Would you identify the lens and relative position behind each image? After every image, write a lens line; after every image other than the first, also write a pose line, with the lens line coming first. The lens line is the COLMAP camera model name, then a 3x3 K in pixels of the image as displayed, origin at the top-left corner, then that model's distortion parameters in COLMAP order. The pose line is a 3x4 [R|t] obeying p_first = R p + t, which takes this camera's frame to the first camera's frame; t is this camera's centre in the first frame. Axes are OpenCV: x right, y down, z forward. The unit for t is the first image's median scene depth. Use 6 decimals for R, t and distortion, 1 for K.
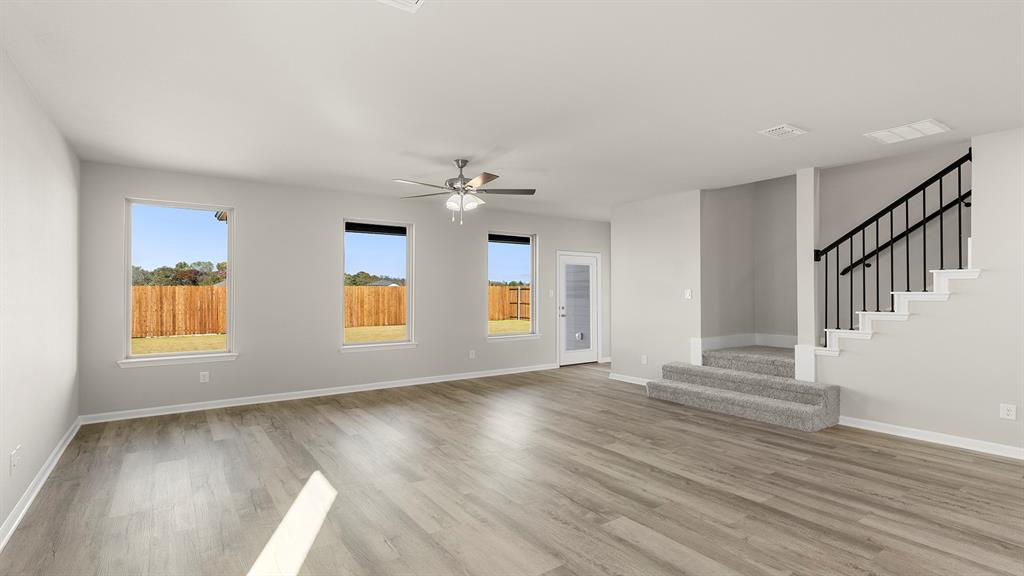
lens RADIAL K [[499.6, 0, 512.0], [0, 499.6, 288.0], [0, 0, 1]] dist [0.000121, -0.000035]
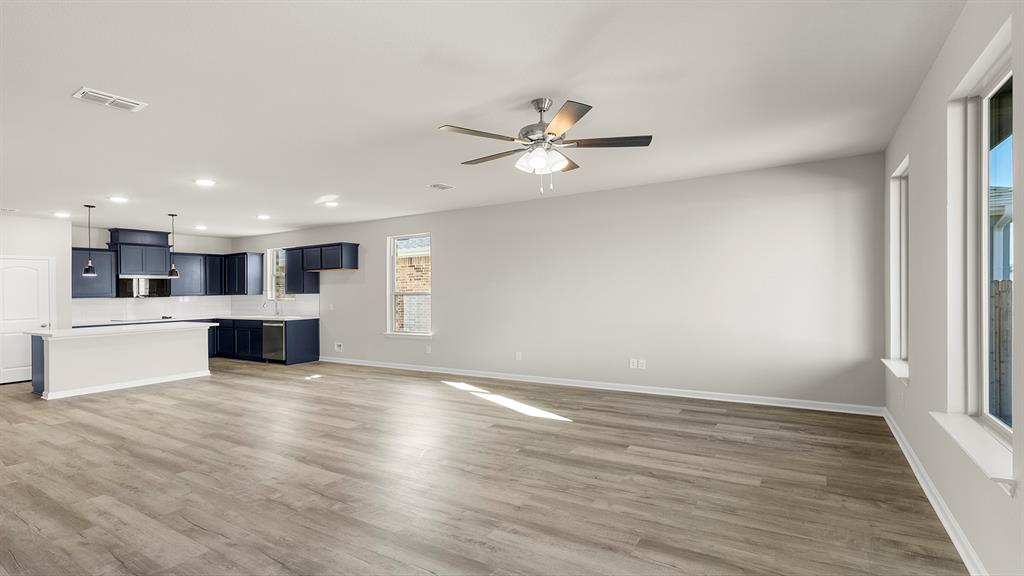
lens RADIAL K [[474.0, 0, 512.0], [0, 474.0, 288.0], [0, 0, 1]] dist [0.000958, 0.000348]
pose [[-0.919462, 0.015889, -0.392858, 0.263892], [0.021121, 0.999736, -0.008998, 0.010428], [0.392612, -0.016571, -0.919555, 2.132150]]
